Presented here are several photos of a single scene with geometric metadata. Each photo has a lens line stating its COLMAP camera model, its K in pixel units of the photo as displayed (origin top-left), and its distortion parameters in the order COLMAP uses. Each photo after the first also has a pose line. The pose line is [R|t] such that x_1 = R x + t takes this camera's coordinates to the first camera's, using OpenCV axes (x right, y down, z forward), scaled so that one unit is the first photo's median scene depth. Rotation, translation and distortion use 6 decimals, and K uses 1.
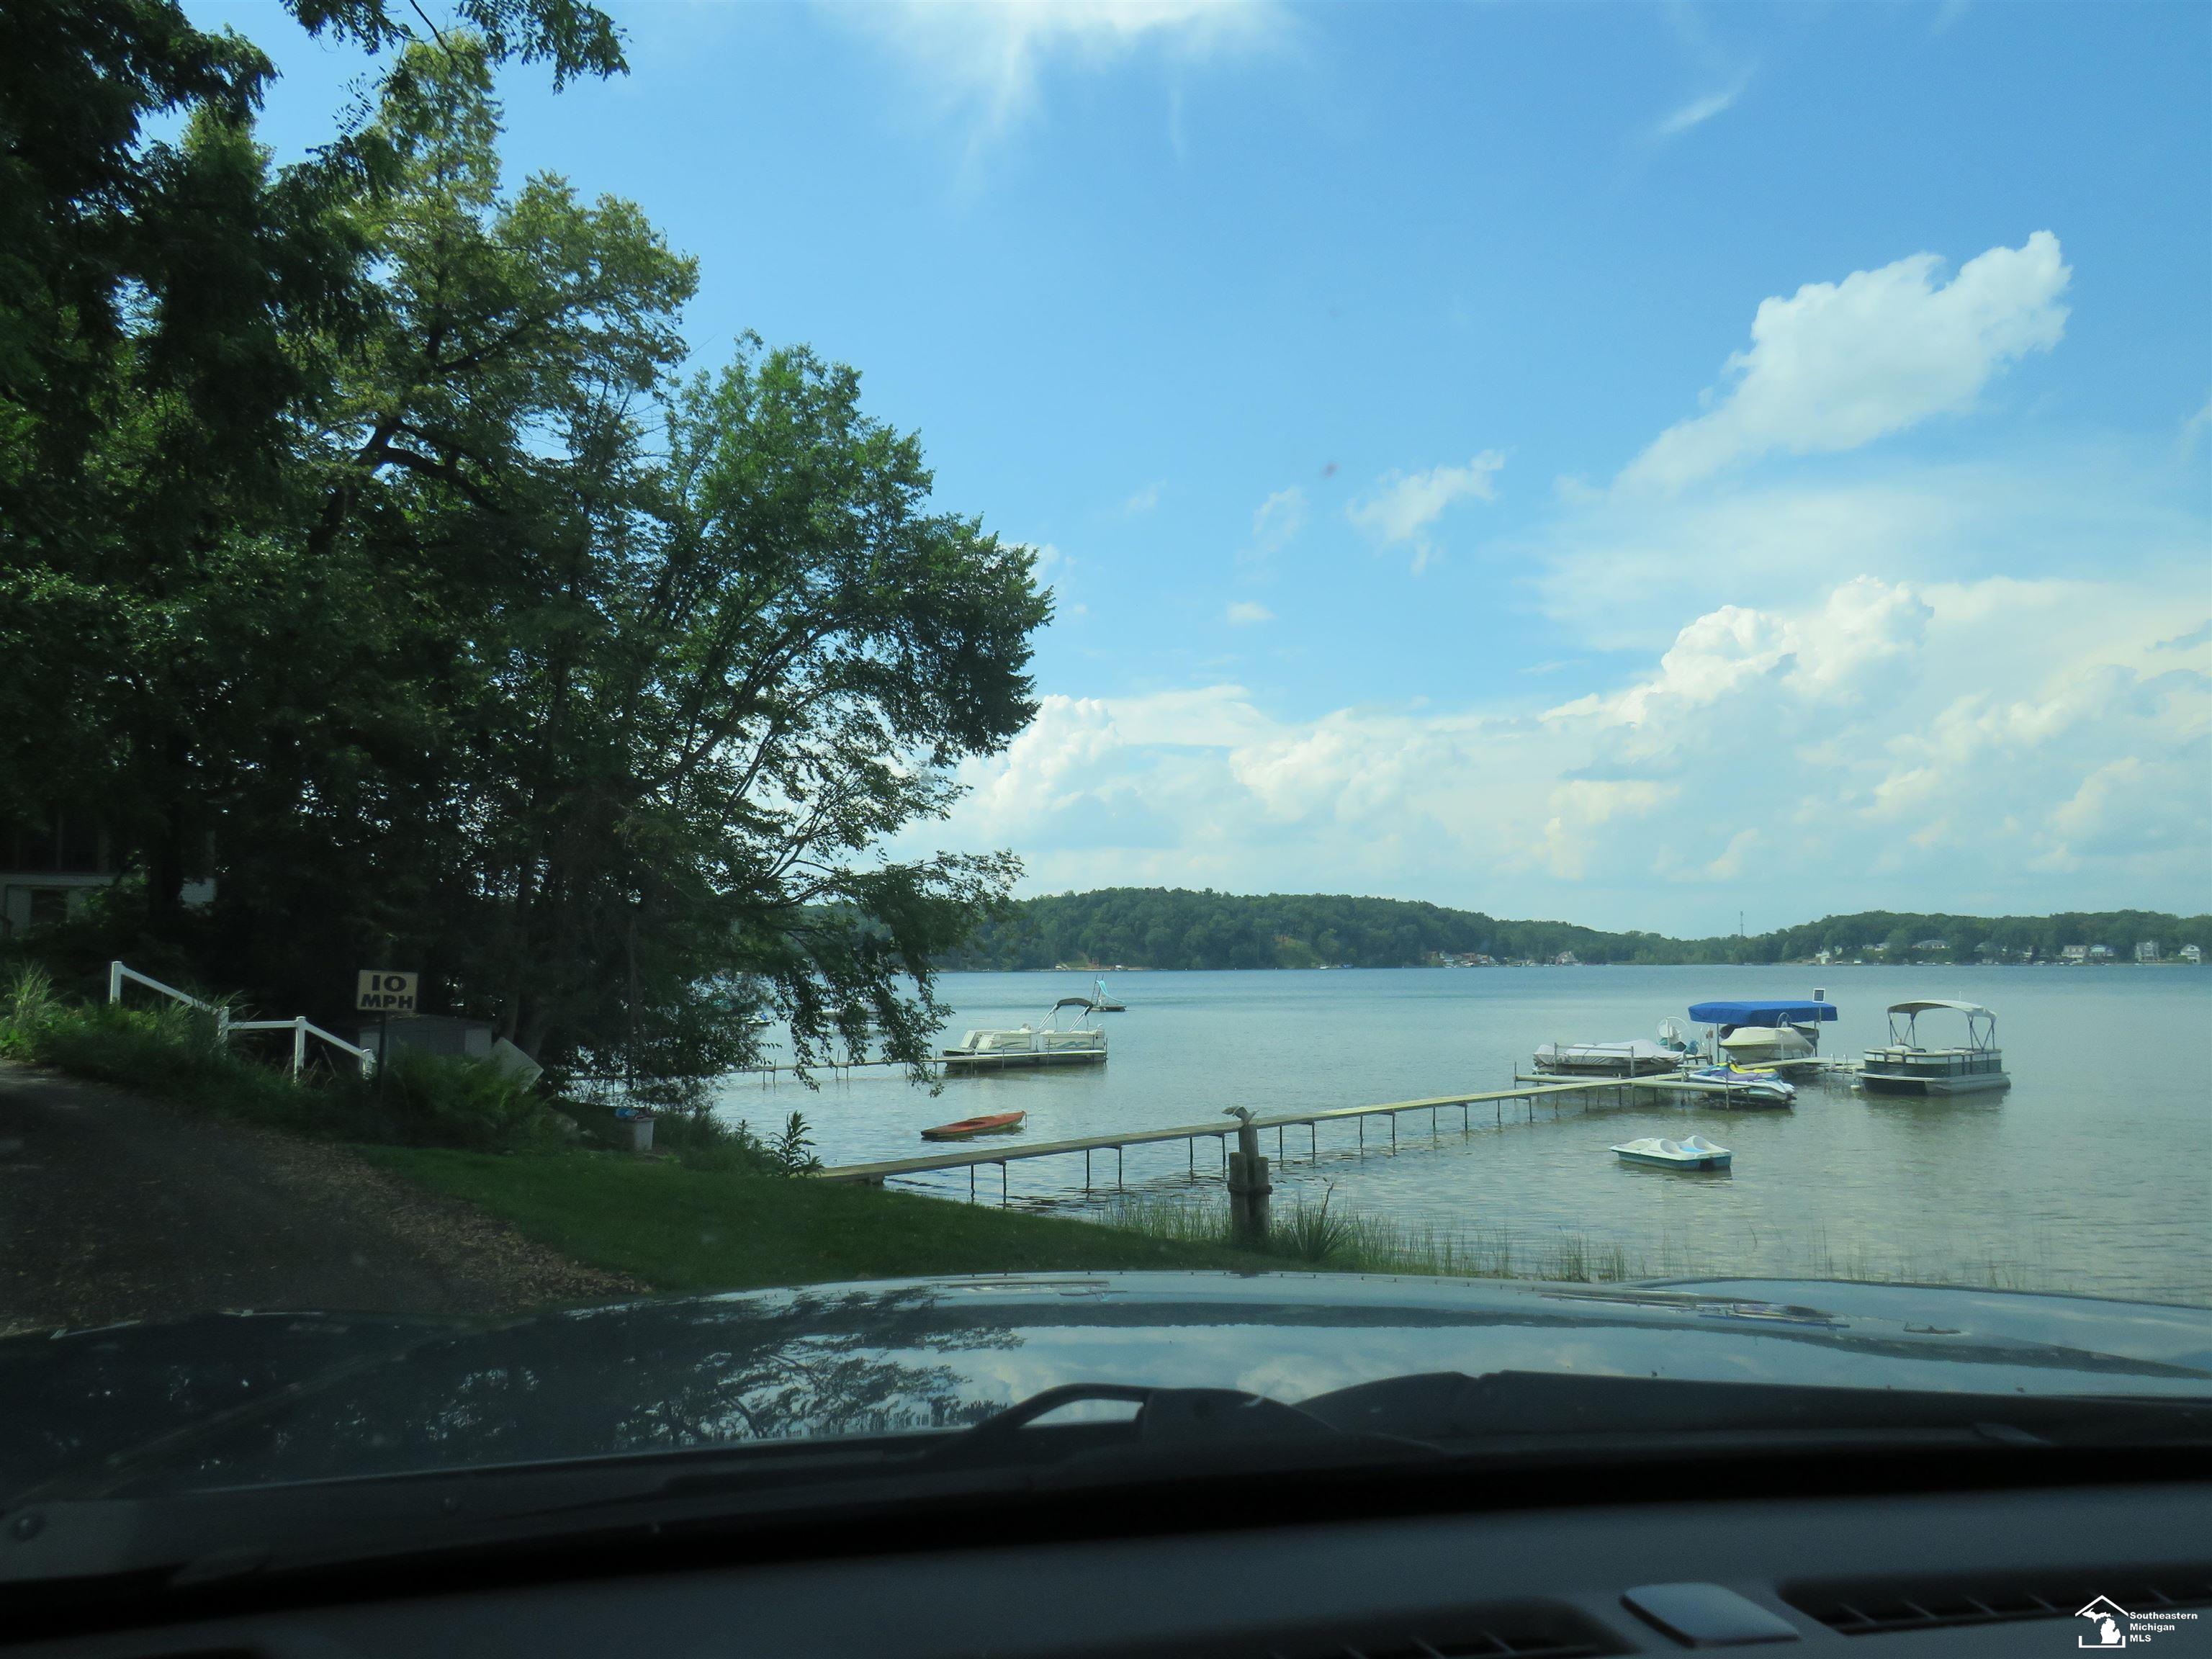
lens RADIAL K [[1603.1, 0, 984.9], [0, 1603.1, 852.7], [0, 0, 1]] dist [-0.052763, 0.050564]
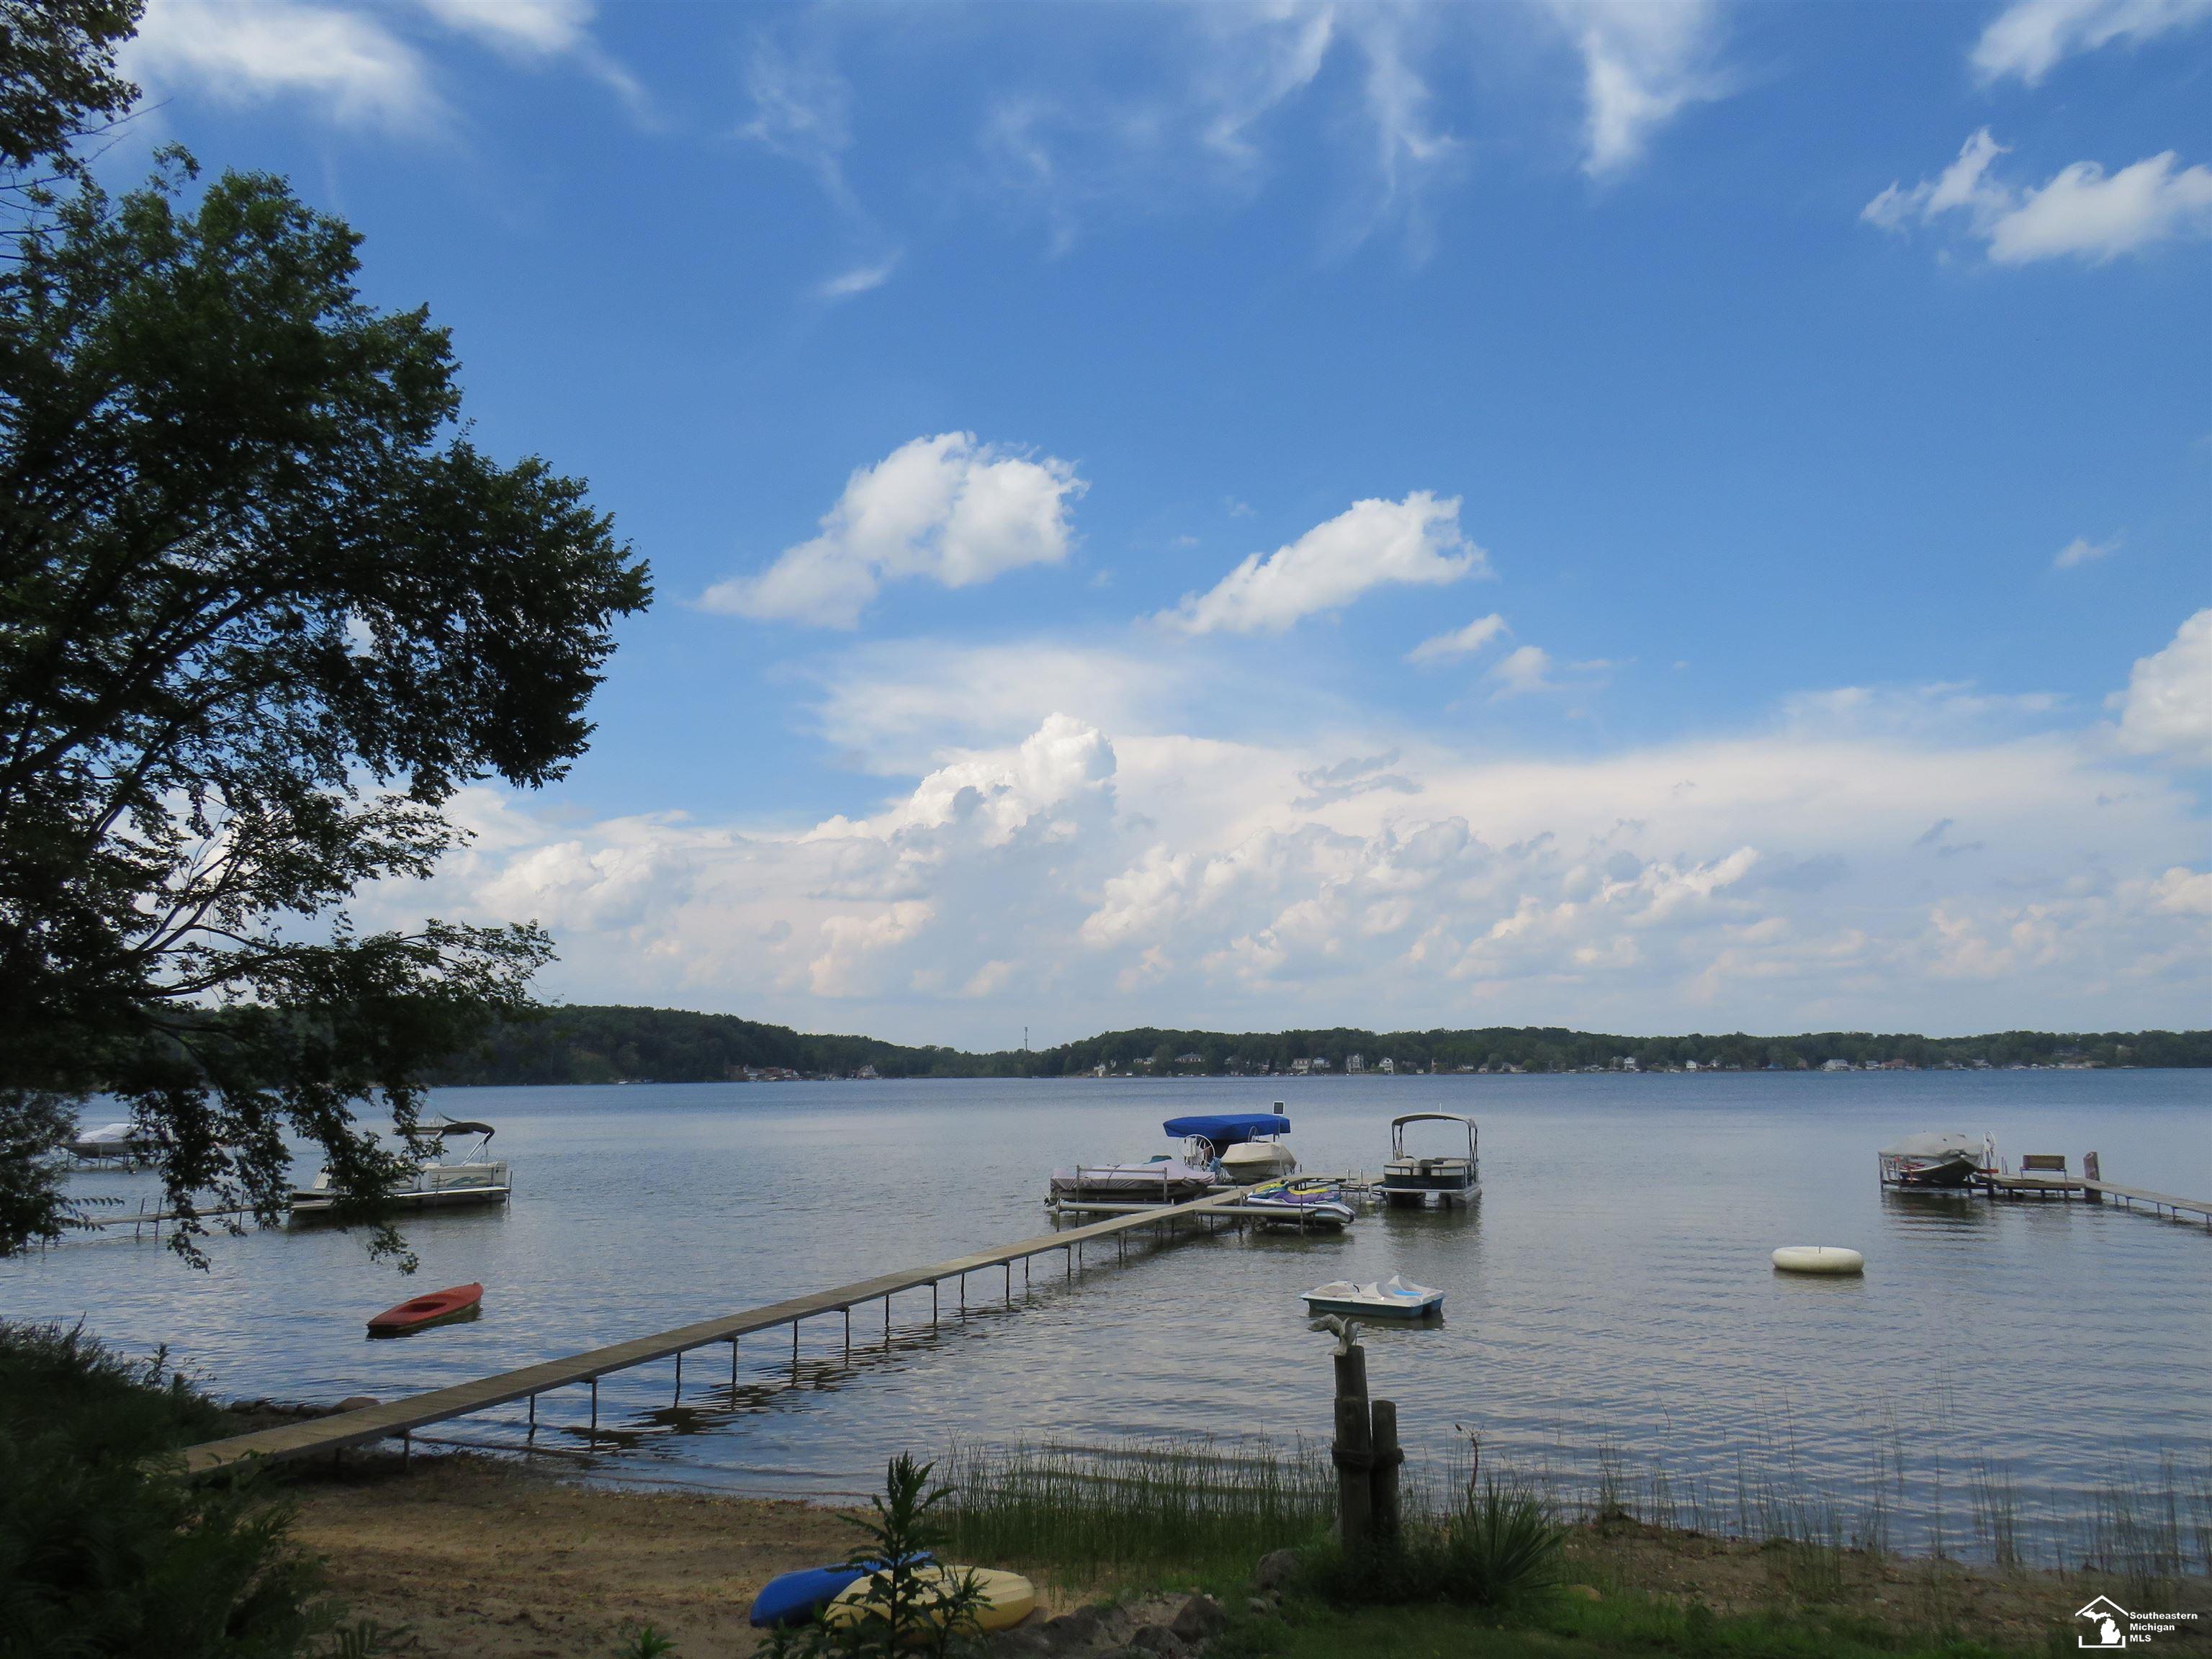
lens RADIAL K [[1603.1, 0, 984.9], [0, 1603.1, 852.7], [0, 0, 1]] dist [-0.052763, 0.050564]
pose [[0.894032, 0.055170, 0.444593, -0.096225], [-0.023380, 0.996782, -0.076676, 0.013534], [-0.447393, 0.058156, 0.892445, 0.201013]]
